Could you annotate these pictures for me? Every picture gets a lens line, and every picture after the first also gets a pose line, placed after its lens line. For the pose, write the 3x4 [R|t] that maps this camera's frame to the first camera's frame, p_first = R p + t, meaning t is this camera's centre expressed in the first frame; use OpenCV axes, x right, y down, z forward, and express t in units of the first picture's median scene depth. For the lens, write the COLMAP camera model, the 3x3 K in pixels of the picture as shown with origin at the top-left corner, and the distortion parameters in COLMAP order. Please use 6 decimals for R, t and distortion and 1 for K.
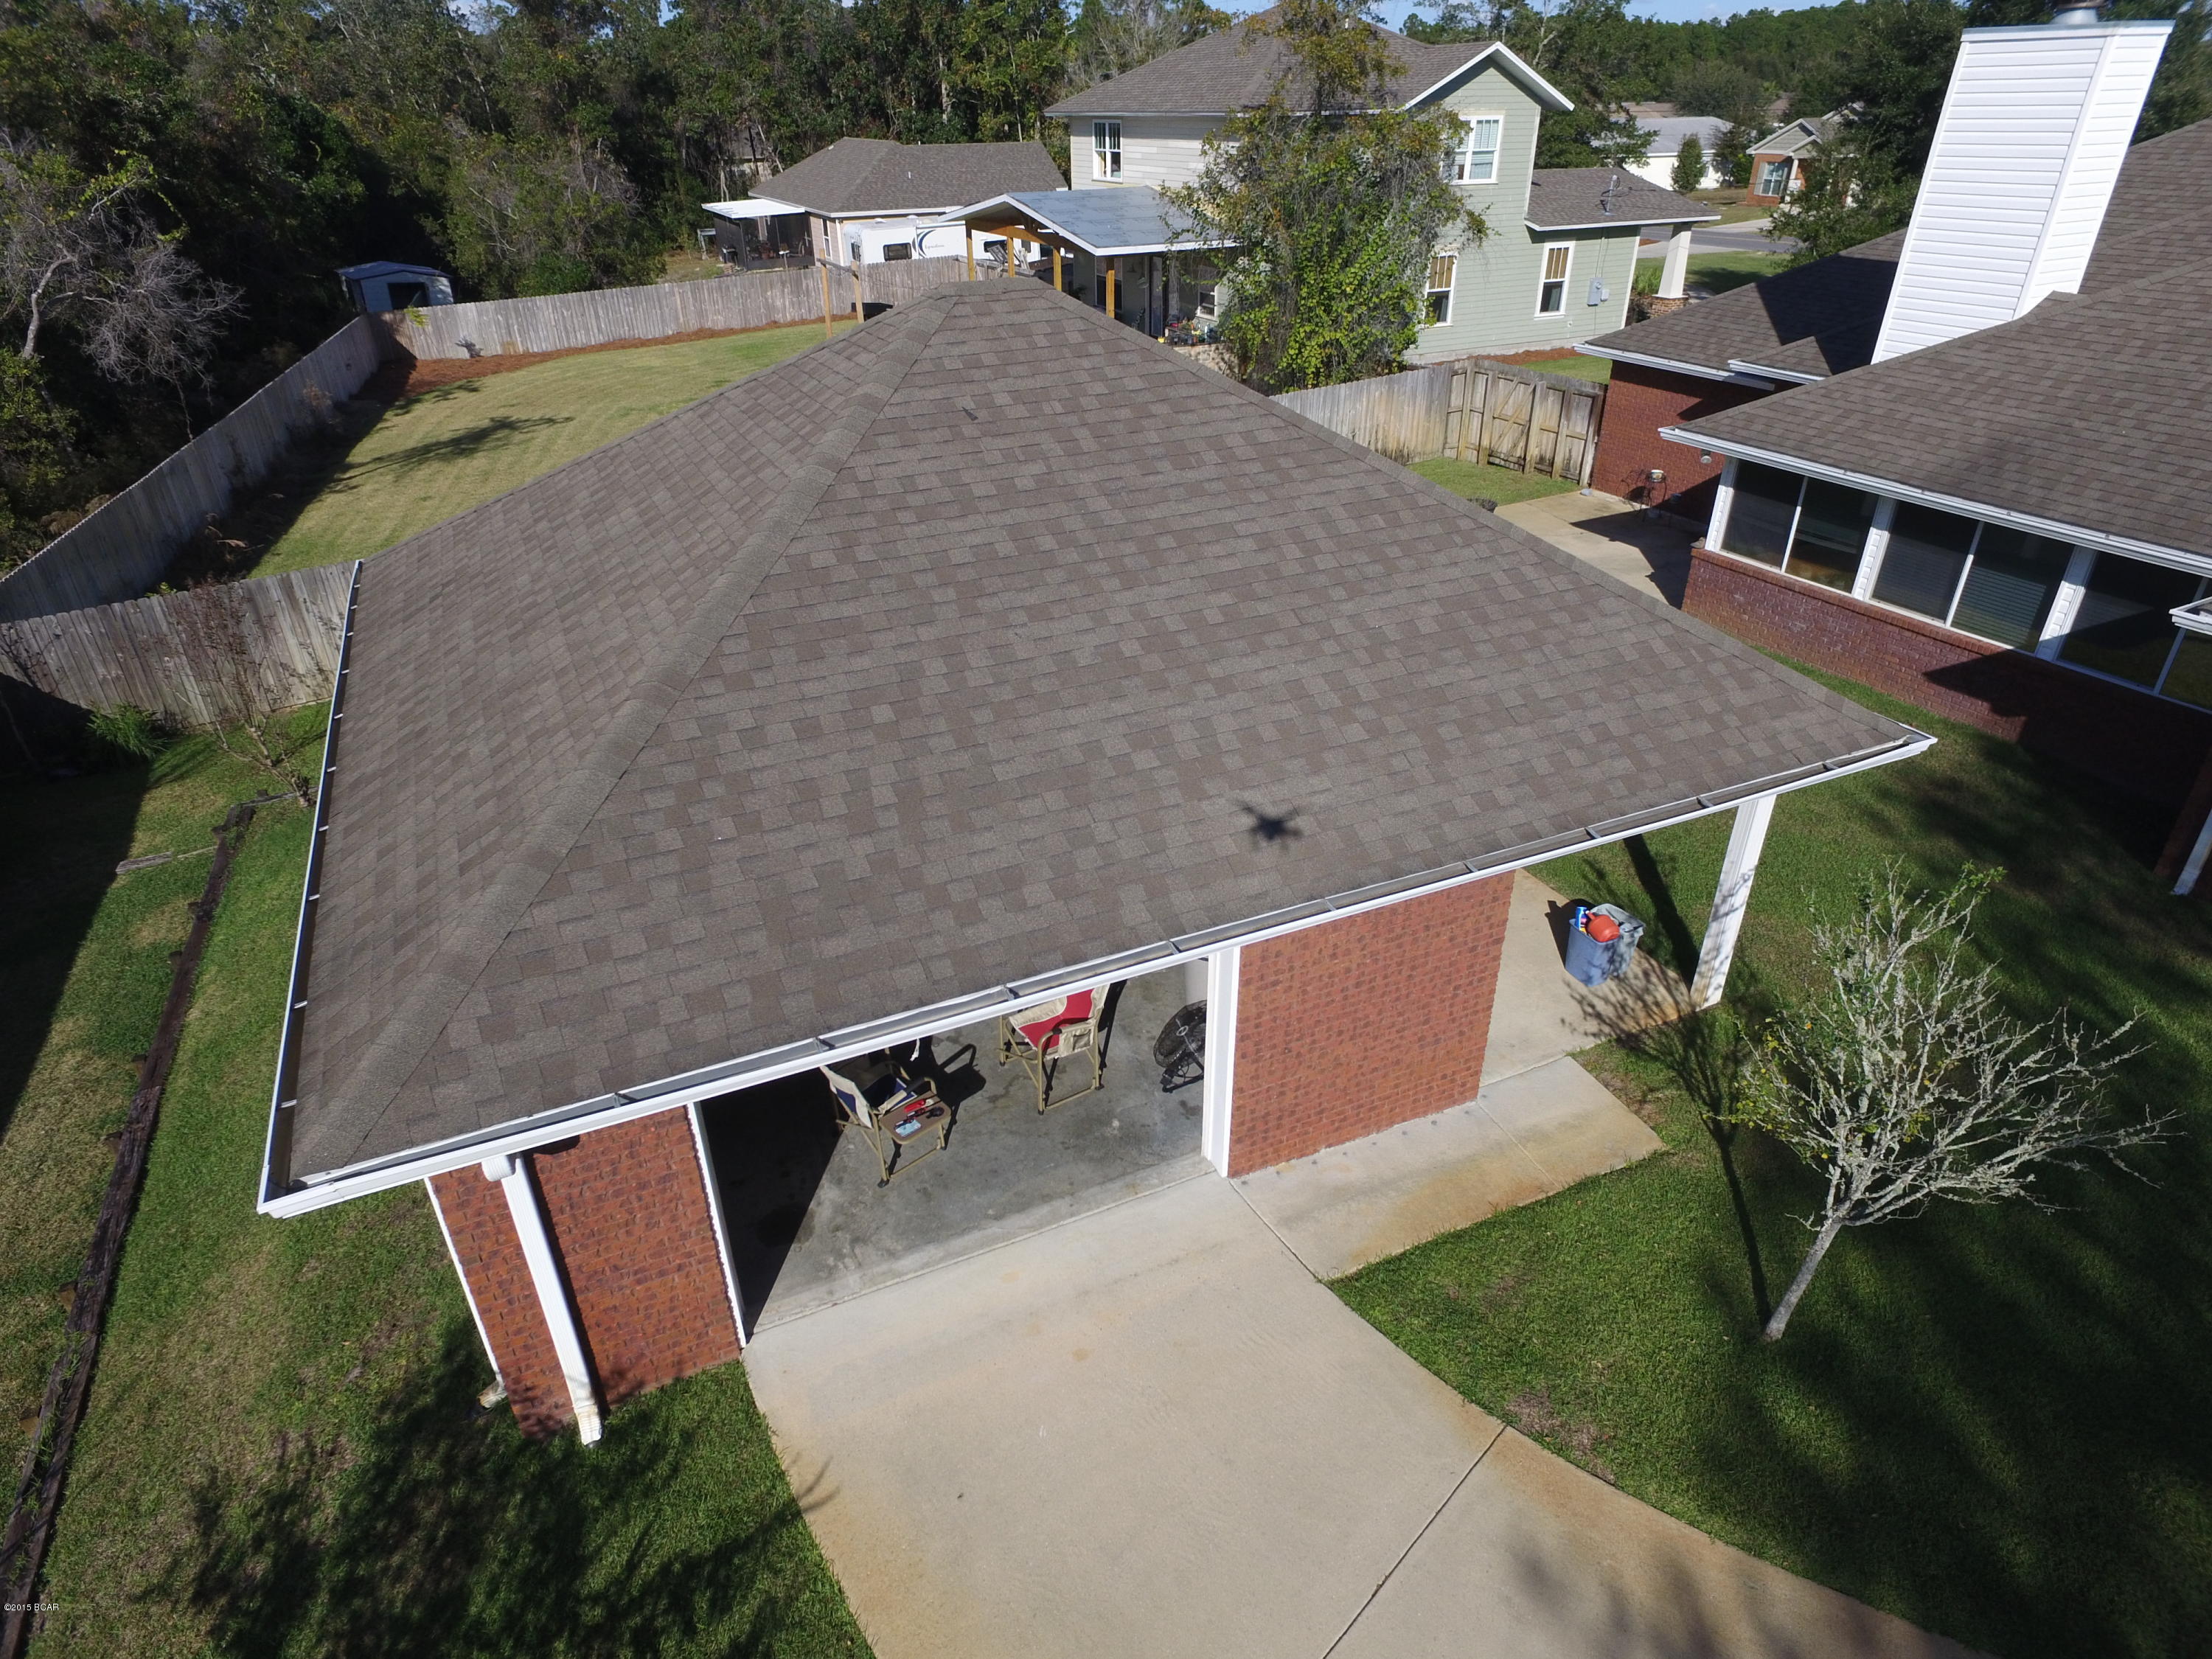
lens RADIAL K [[1289.4, 0, 1106.0], [0, 1289.4, 829.5], [0, 0, 1]] dist [-0.010506, 0.004739]
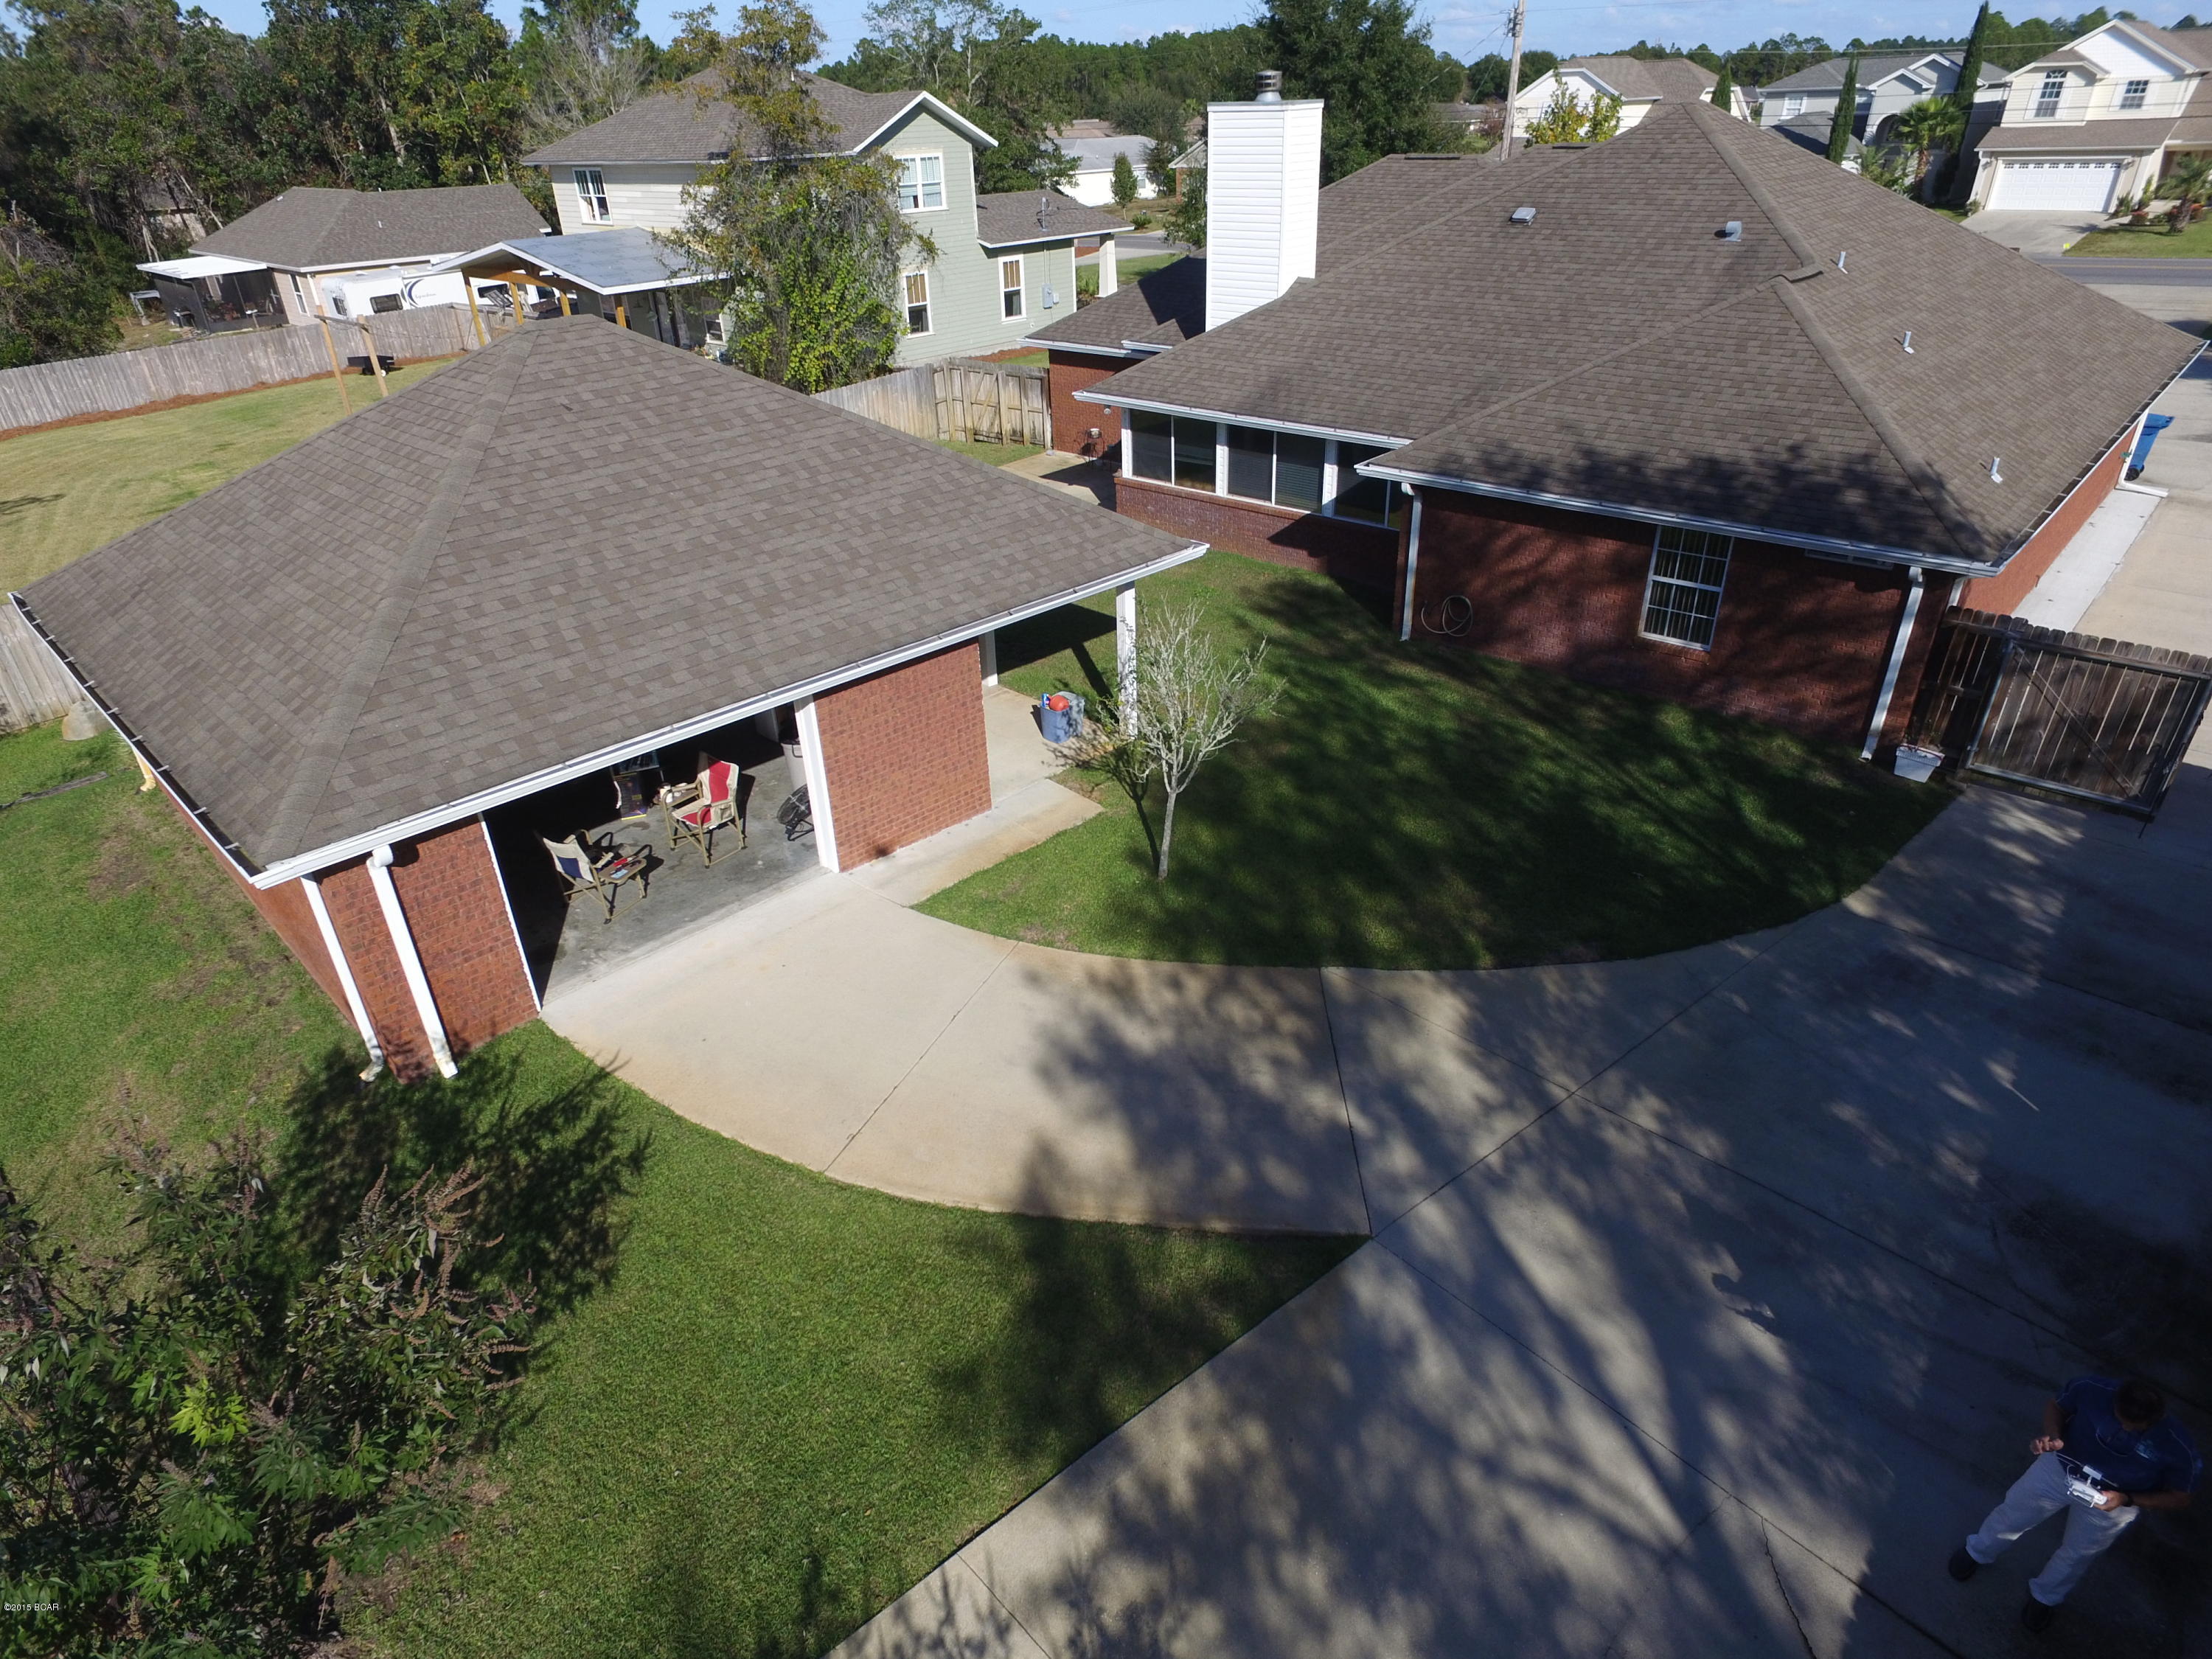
lens RADIAL K [[1285.2, 0, 1103.2], [0, 1285.2, 830.9], [0, 0, 1]] dist [-0.006412, 0.009731]
pose [[0.937681, -0.186300, 0.293337, -0.030237], [0.189716, 0.981691, 0.017032, 0.147384], [-0.291139, 0.039680, 0.955857, -0.338729]]
